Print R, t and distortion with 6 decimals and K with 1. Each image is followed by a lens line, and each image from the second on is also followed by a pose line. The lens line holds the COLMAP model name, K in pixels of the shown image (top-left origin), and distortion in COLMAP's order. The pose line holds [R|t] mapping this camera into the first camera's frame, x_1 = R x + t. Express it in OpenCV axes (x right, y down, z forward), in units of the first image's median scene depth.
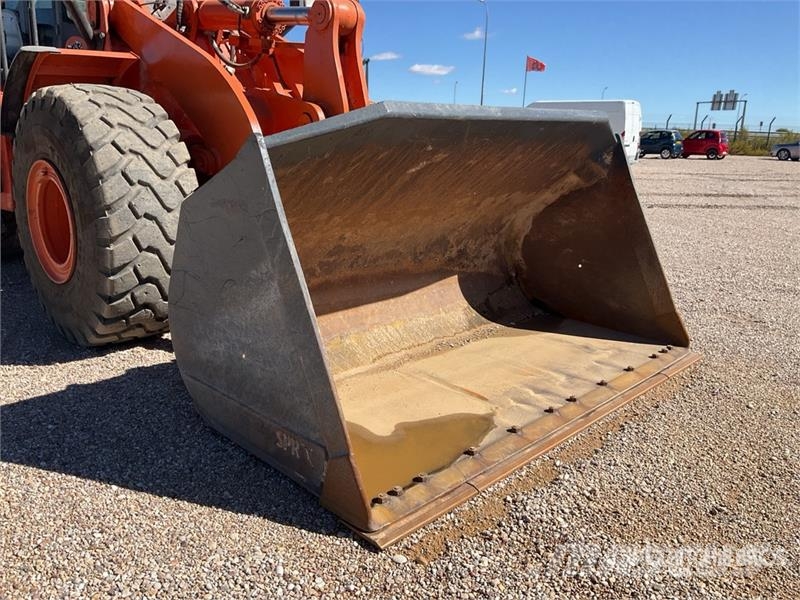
lens RADIAL K [[664.5, 0, 388.2], [0, 664.5, 308.2], [0, 0, 1]] dist [0.071378, -0.136864]
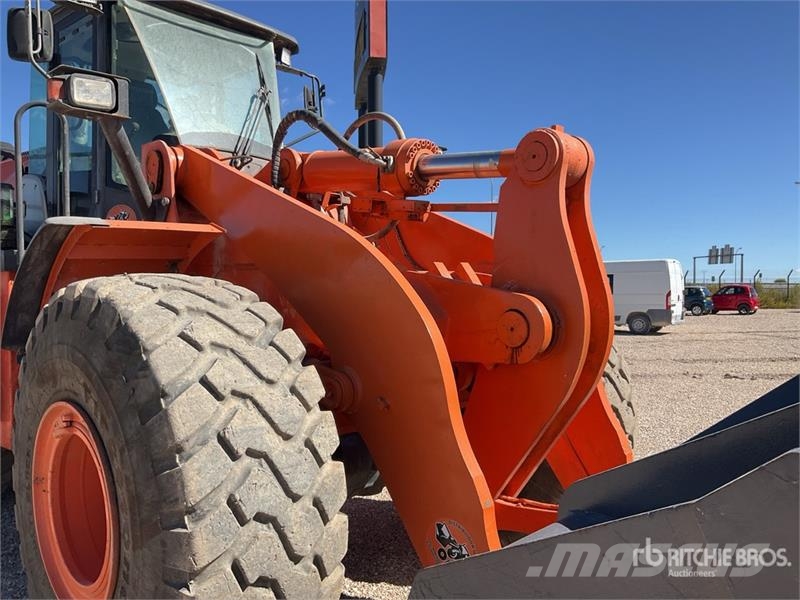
lens RADIAL K [[664.5, 0, 390.2], [0, 664.5, 306.2], [0, 0, 1]] dist [0.071378, -0.136864]
pose [[0.999666, -0.025845, 0.000343, -0.219149], [0.025209, 0.971974, -0.233734, -0.148940], [0.005708, 0.233664, 0.972301, 0.391957]]
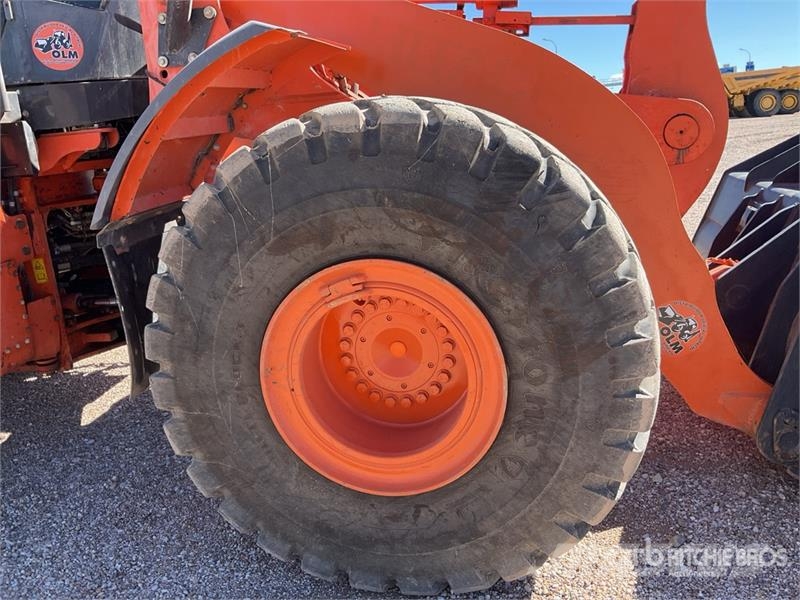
lens RADIAL K [[664.5, 0, 395.9], [0, 664.5, 304.8], [0, 0, 1]] dist [0.071378, -0.136864]
pose [[0.819700, -0.227627, 0.525621, -0.703898], [0.239062, 0.969857, 0.047195, -0.193568], [-0.520520, 0.086970, 0.849408, 0.552331]]
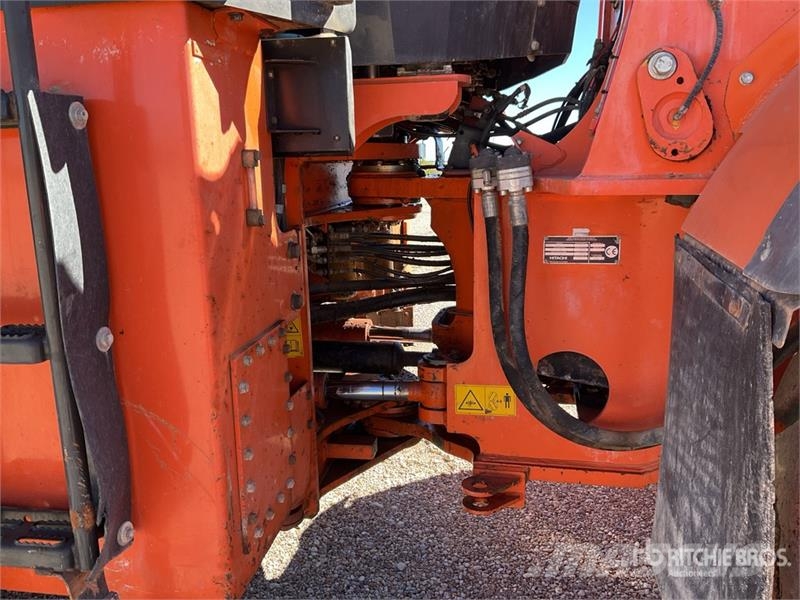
lens RADIAL K [[664.5, 0, 397.1], [0, 664.5, 299.2], [0, 0, 1]] dist [0.071378, -0.136864]
pose [[0.838019, -0.146731, 0.525542, -0.778093], [0.179934, 0.983602, -0.012297, -0.291472], [-0.515120, 0.104868, 0.850679, 0.998589]]
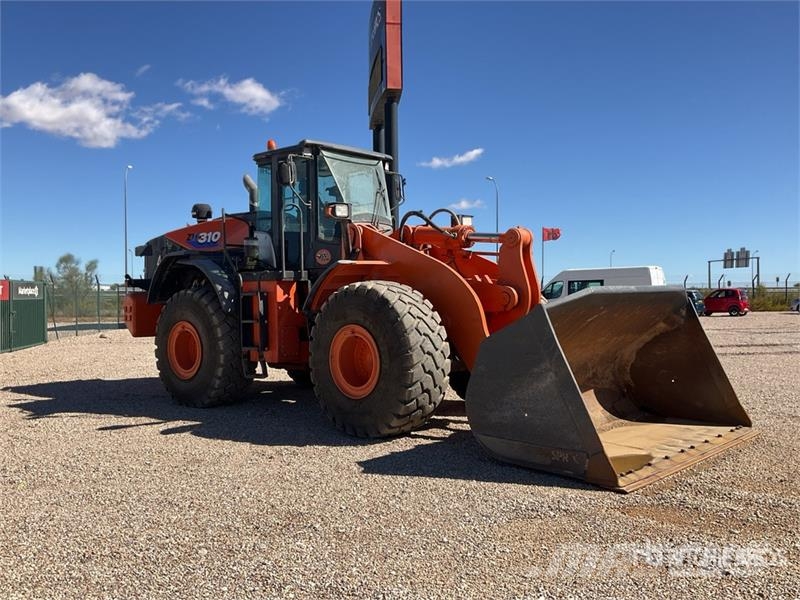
lens RADIAL K [[725.0, 0, 396.8], [0, 725.0, 297.5], [0, 0, 1]] dist [0.059550, -0.049832]
pose [[0.999295, -0.035181, 0.013120, -0.397367], [0.037379, 0.965196, -0.258843, 0.179575], [-0.003557, 0.259151, 0.965830, -0.738703]]
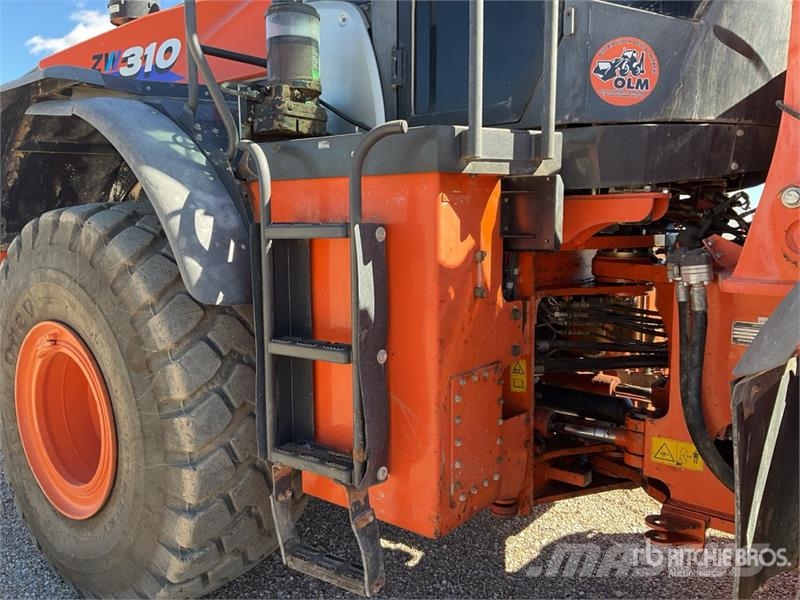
lens RADIAL K [[664.5, 0, 397.3], [0, 664.5, 300.4], [0, 0, 1]] dist [0.071378, -0.136864]
pose [[0.997872, -0.029101, 0.058347, -0.755605], [0.037263, 0.988861, -0.144101, -0.273196], [-0.053503, 0.145968, 0.987841, 0.834637]]
